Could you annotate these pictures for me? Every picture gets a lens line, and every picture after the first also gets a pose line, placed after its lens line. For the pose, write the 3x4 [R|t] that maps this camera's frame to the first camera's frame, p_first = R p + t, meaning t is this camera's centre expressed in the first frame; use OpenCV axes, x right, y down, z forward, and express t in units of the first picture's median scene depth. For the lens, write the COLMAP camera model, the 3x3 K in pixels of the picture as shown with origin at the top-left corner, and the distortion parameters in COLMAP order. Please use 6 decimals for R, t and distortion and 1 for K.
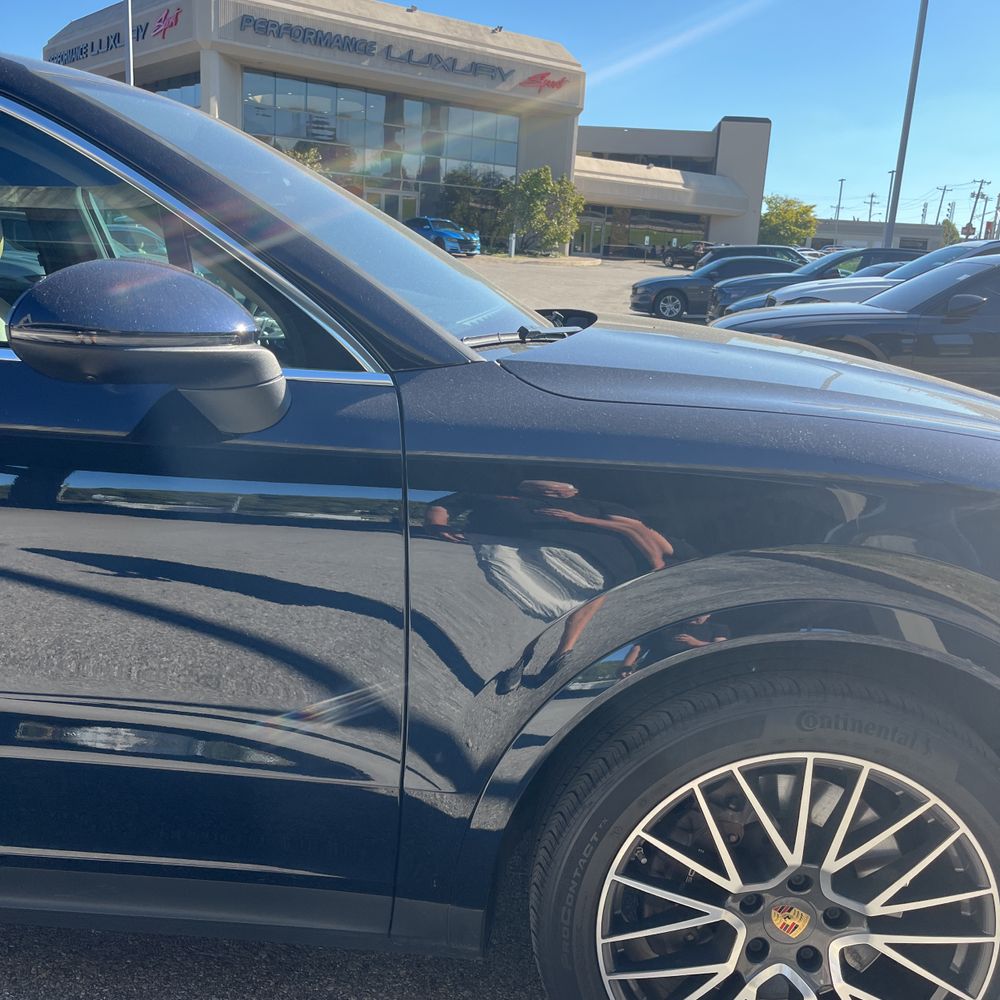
lens RADIAL K [[1015.0, 0, 495.4], [0, 1015.0, 494.6], [0, 0, 1]] dist [0.019158, 0.000000]
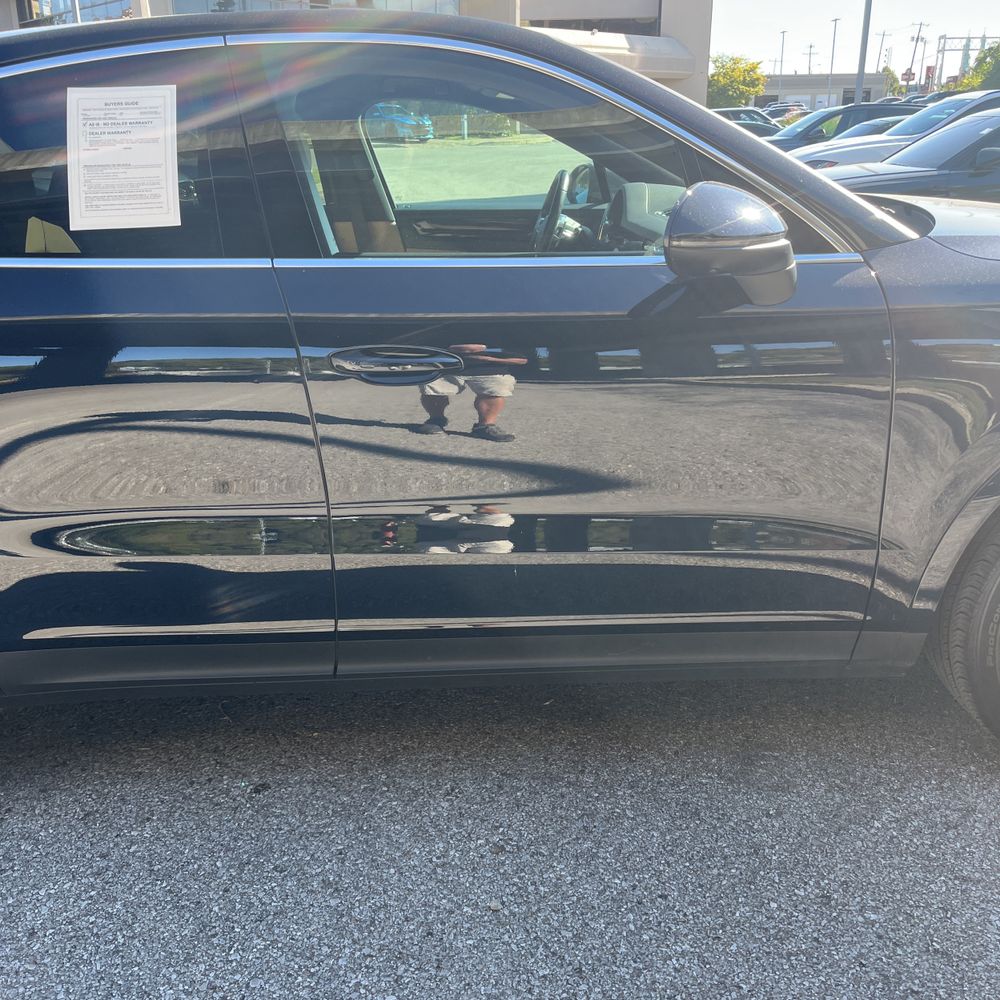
lens RADIAL K [[1015.0, 0, 489.8], [0, 1015.0, 498.2], [0, 0, 1]] dist [0.019158, 0.000000]
pose [[0.995998, -0.083564, 0.031693, -0.080490], [0.079532, 0.990497, 0.112211, 0.001779], [-0.040768, -0.109241, 0.993179, -0.045165]]
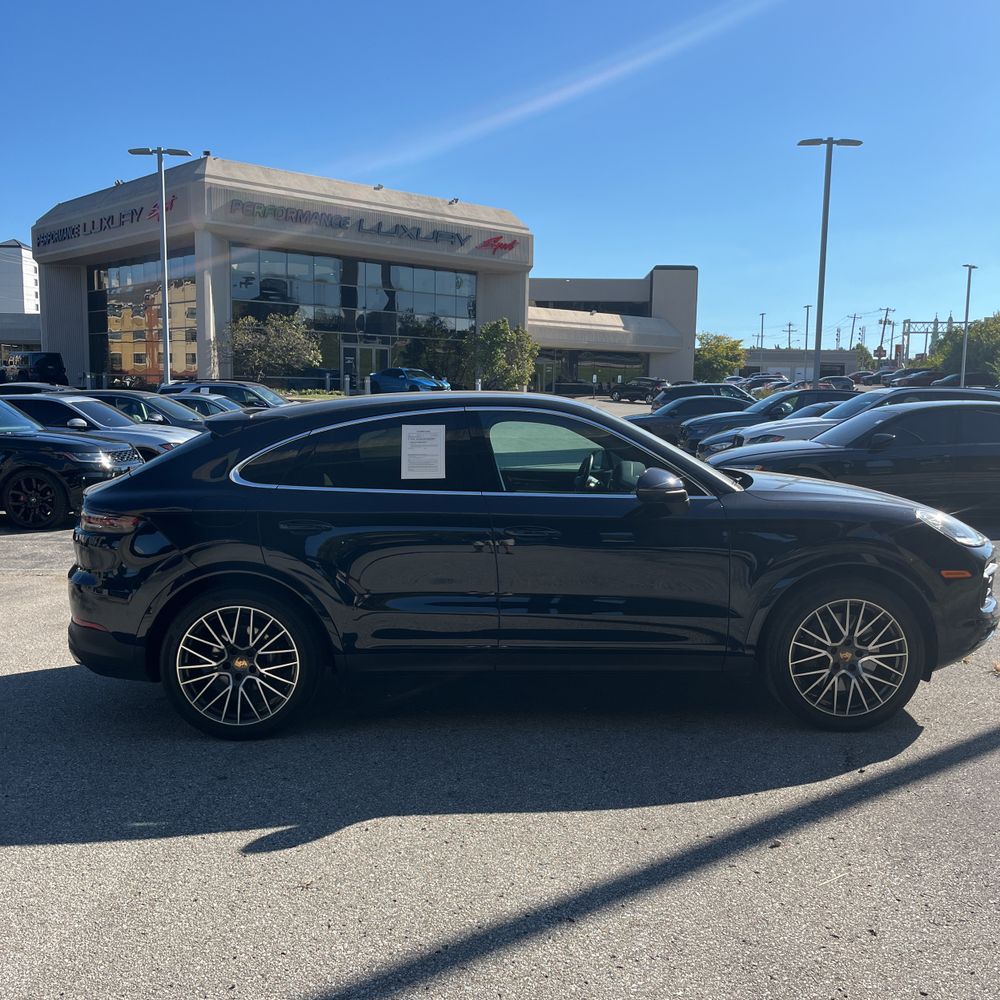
lens RADIAL K [[1015.0, 0, 519.0], [0, 1015.0, 501.3], [0, 0, 1]] dist [0.019158, 0.000000]
pose [[0.995749, -0.048783, 0.078126, -0.122697], [0.057996, 0.991033, -0.120371, 0.032271], [-0.071553, 0.124391, 0.989650, -0.275903]]
